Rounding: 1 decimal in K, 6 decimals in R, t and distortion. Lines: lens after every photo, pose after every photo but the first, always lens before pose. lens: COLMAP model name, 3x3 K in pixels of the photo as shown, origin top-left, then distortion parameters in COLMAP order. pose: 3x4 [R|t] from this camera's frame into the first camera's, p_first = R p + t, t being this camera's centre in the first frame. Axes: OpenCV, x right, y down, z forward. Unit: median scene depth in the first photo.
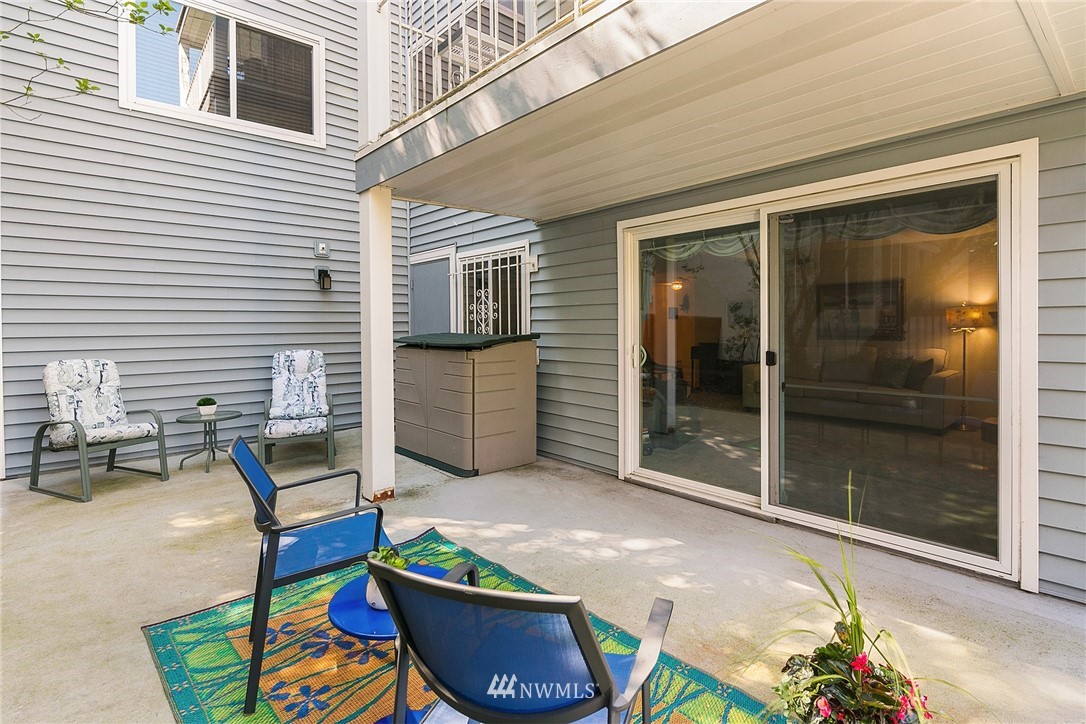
lens RADIAL K [[530.3, 0, 541.8], [0, 530.3, 328.0], [0, 0, 1]] dist [-0.000778, 0.000658]
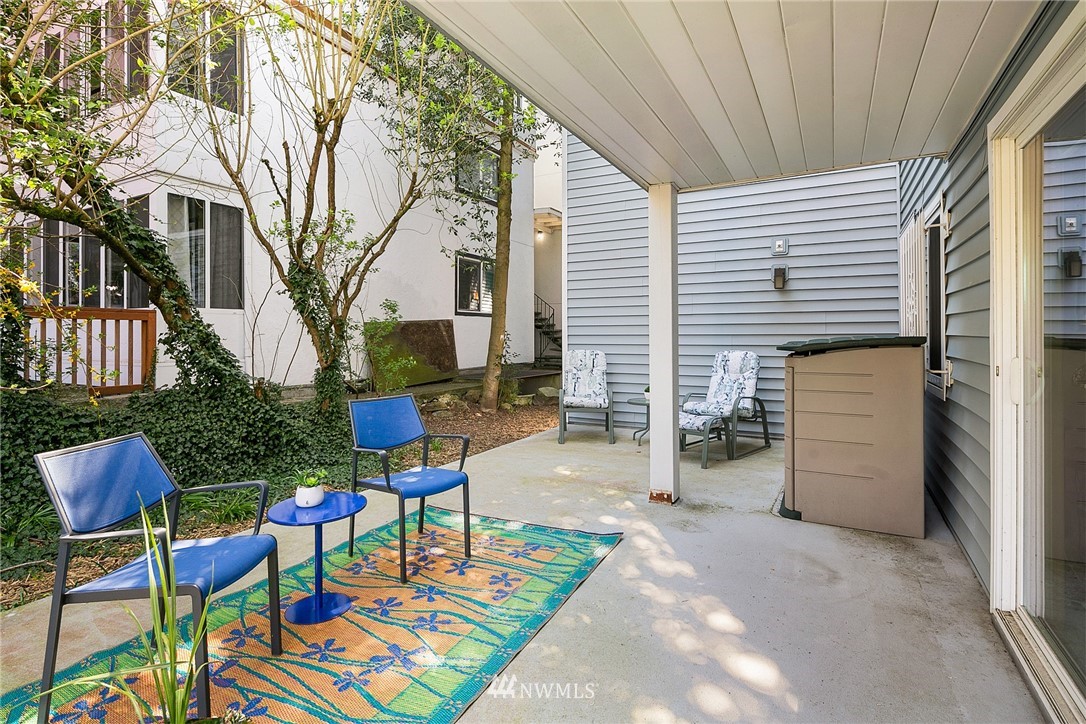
lens RADIAL K [[530.3, 0, 544.7], [0, 530.3, 332.9], [0, 0, 1]] dist [-0.000778, 0.000658]
pose [[0.339915, 0.004180, -0.940447, 0.429362], [-0.006972, 0.999974, 0.001925, 0.009035], [0.940430, 0.005902, 0.339935, 0.357430]]
